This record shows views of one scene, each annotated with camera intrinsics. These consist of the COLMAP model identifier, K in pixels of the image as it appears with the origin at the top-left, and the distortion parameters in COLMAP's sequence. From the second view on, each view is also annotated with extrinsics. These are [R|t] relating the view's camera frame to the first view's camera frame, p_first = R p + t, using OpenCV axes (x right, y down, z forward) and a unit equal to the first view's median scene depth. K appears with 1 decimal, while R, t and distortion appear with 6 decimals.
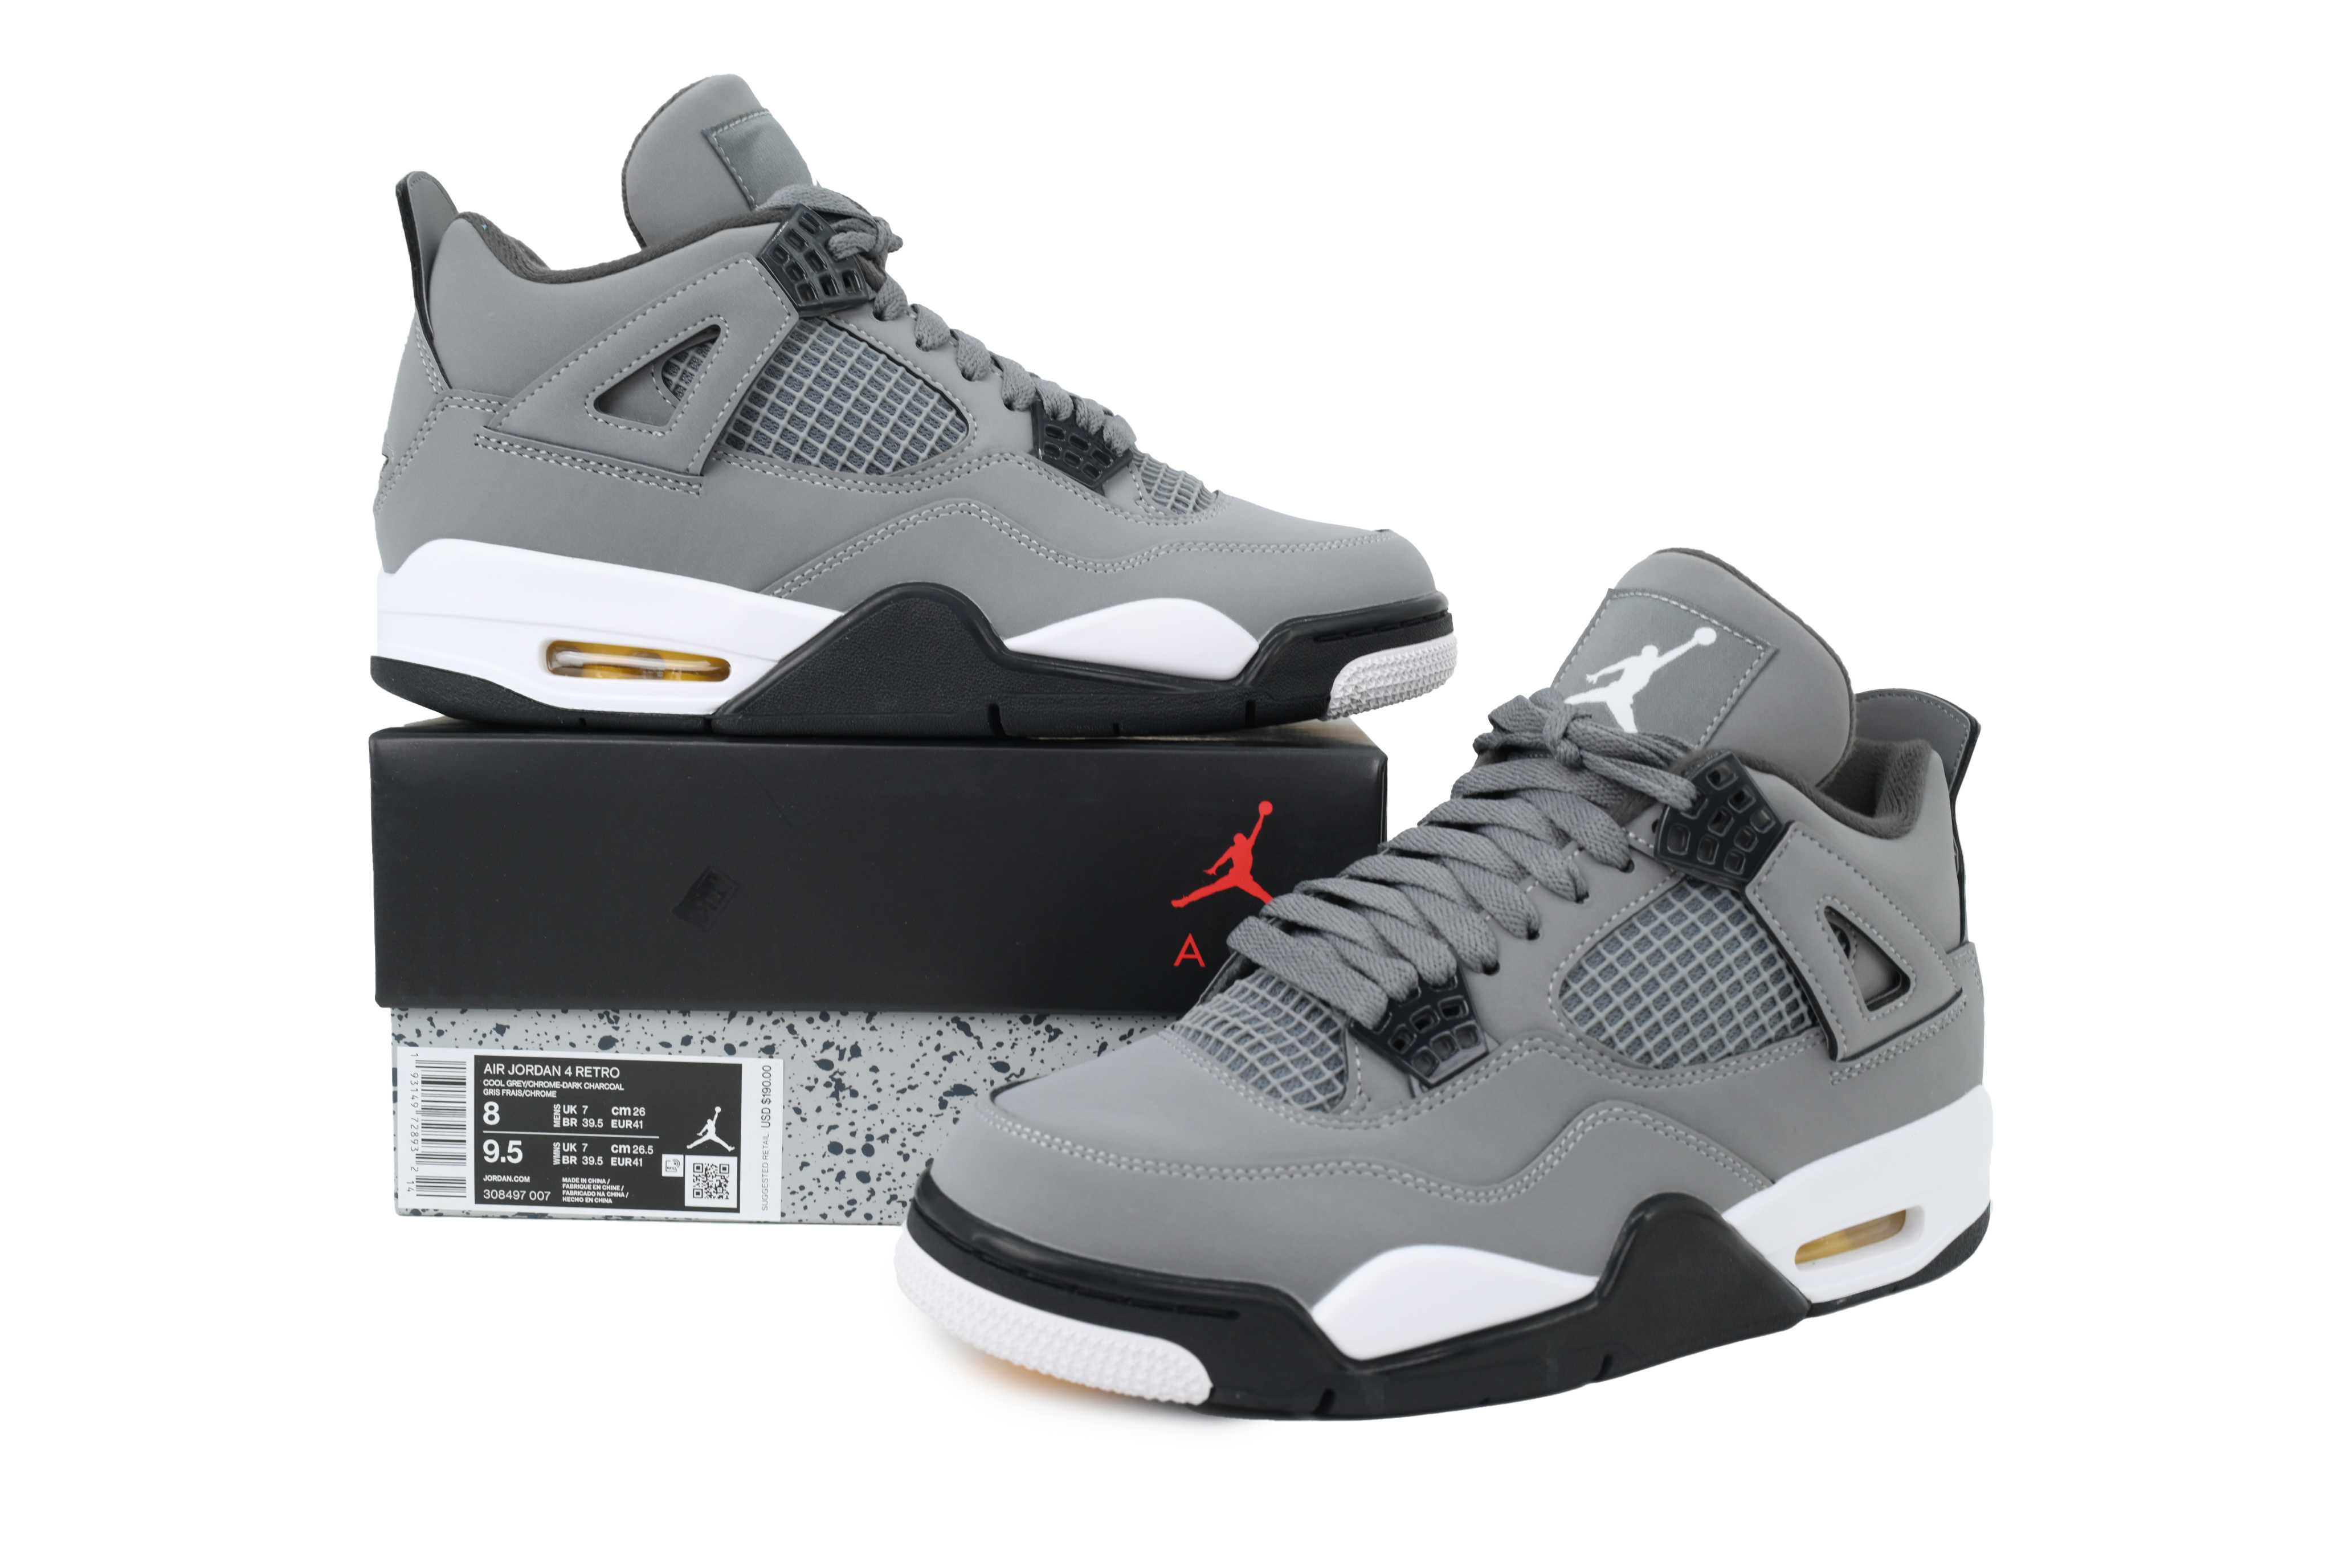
lens RADIAL K [[2180.7, 0, 1176.0], [0, 2180.7, 784.0], [0, 0, 1]] dist [-0.006925, -0.000929]
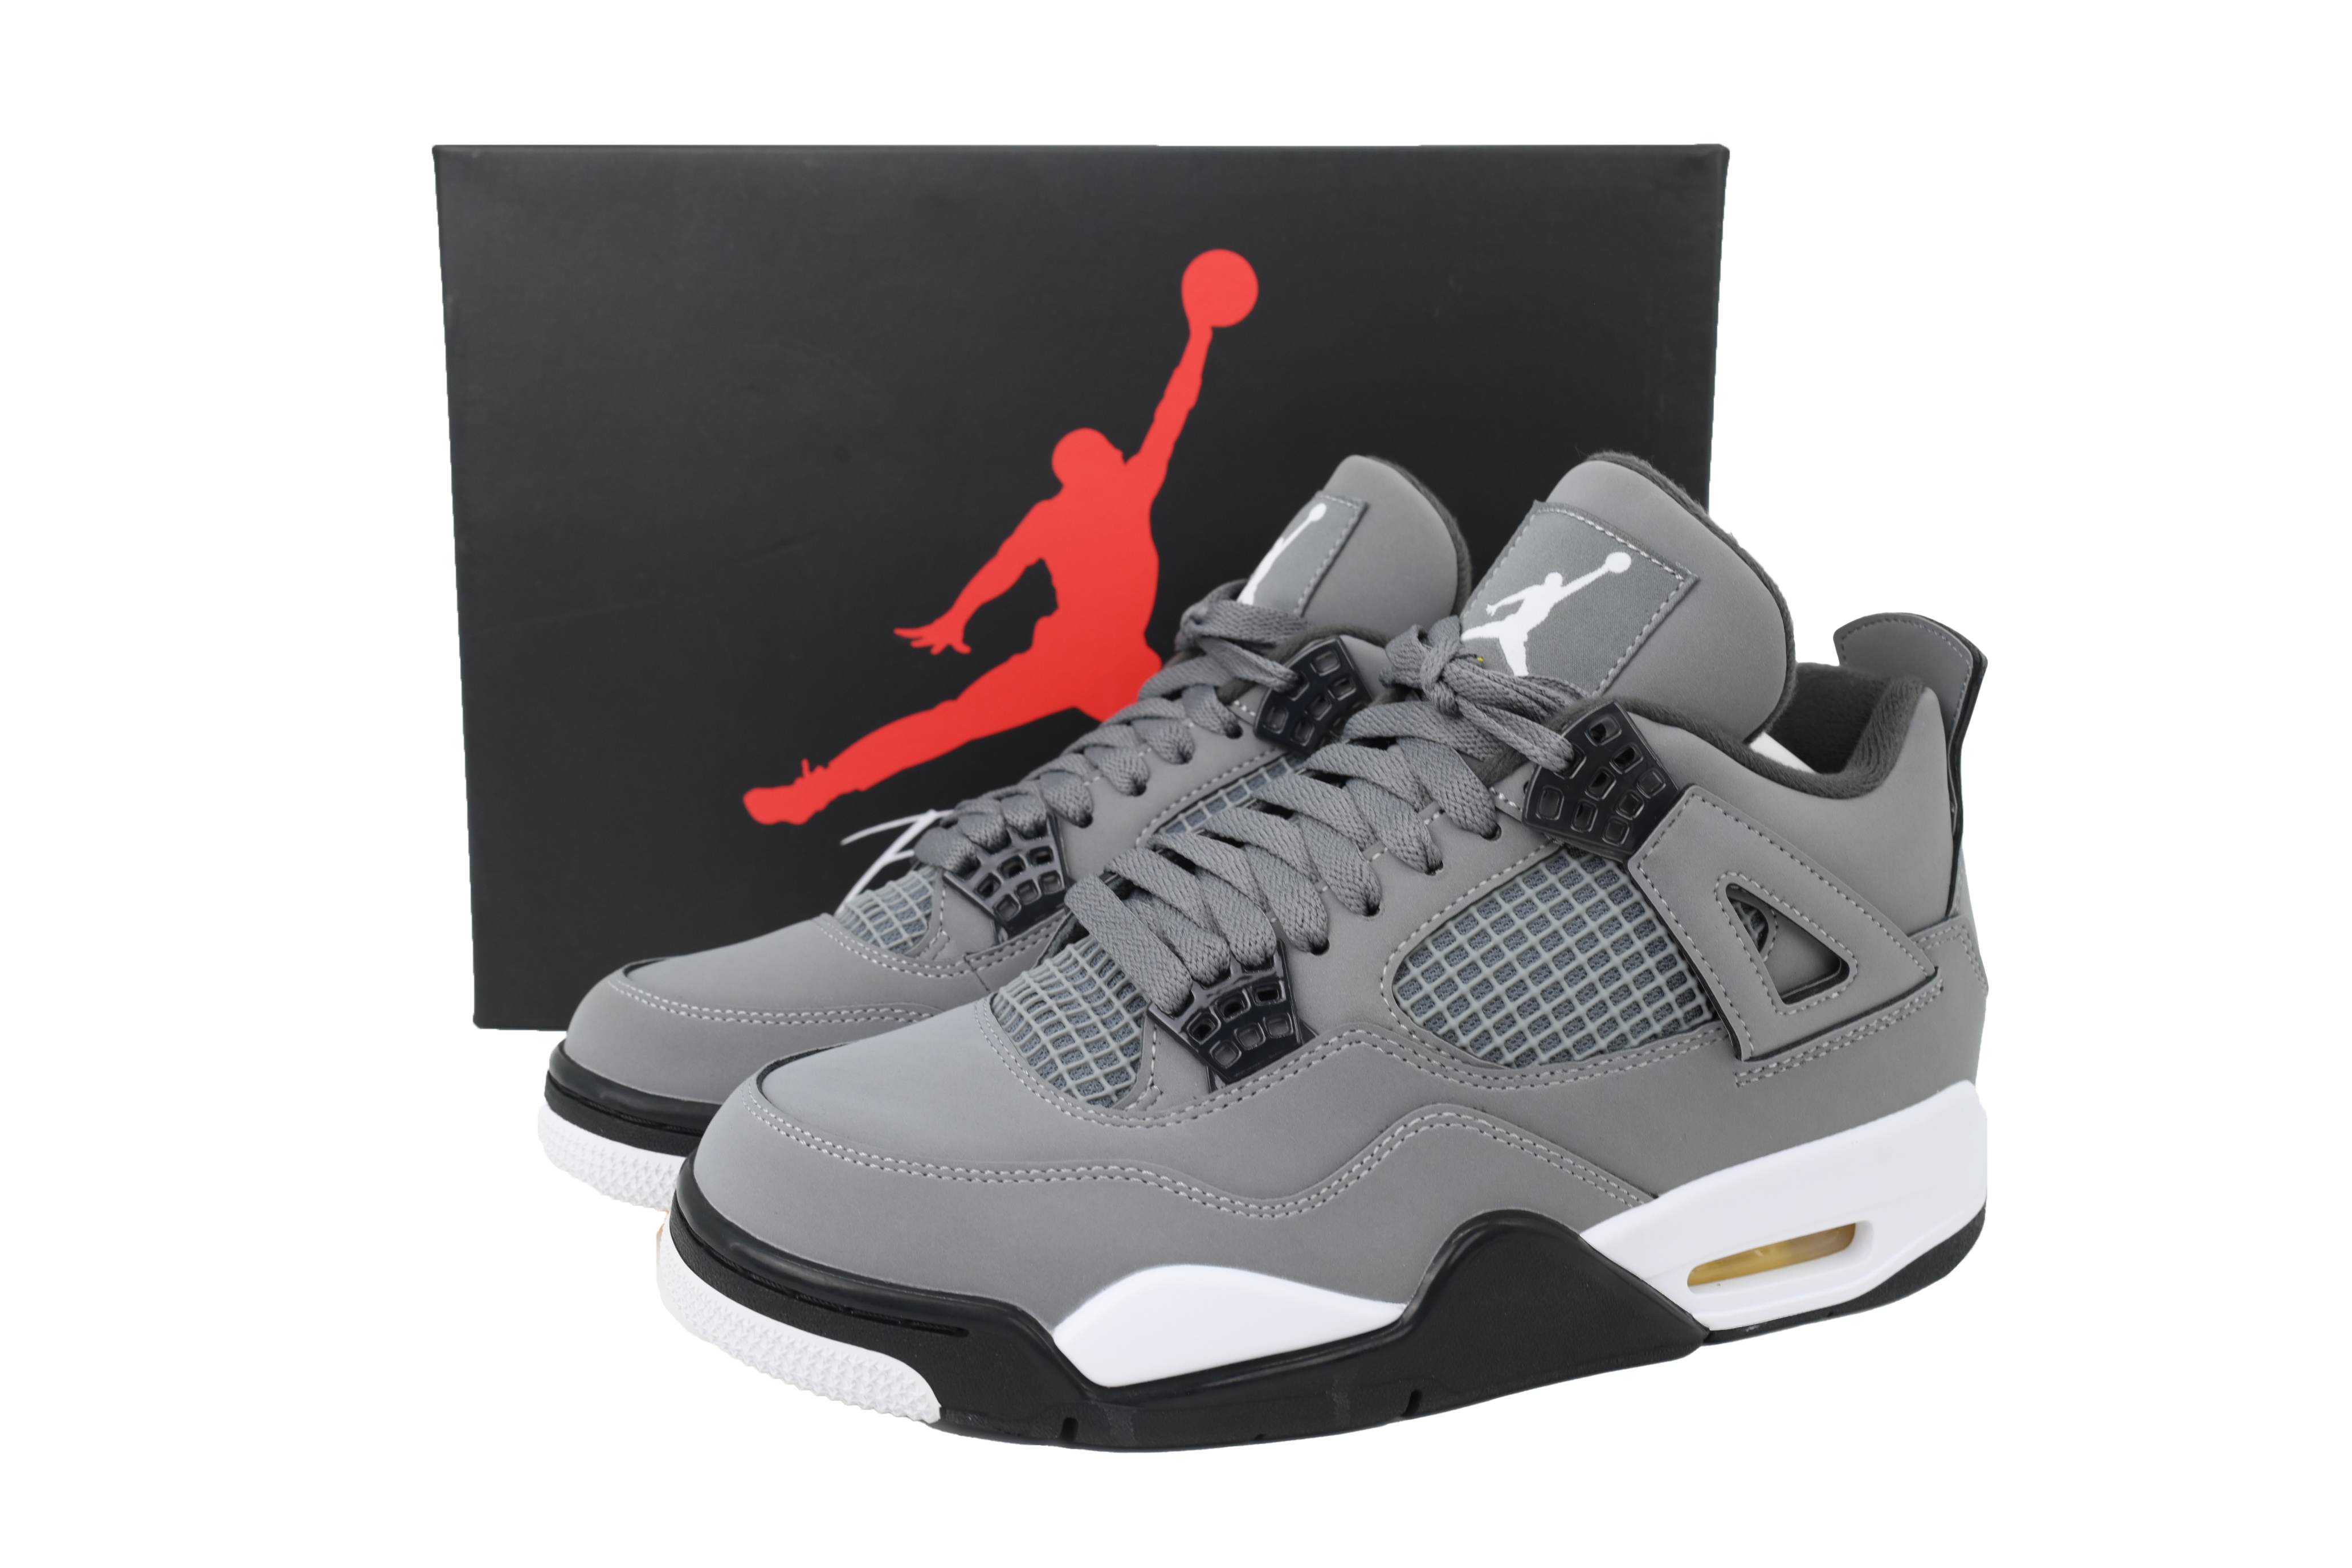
lens RADIAL K [[2180.7, 0, 1176.0], [0, 2180.7, 784.0], [0, 0, 1]] dist [-0.006925, -0.000929]
pose [[0.983904, 0.019844, -0.177593, 0.237894], [-0.005615, 0.996757, 0.080268, -0.051344], [0.178610, -0.077979, 0.980825, 0.122029]]
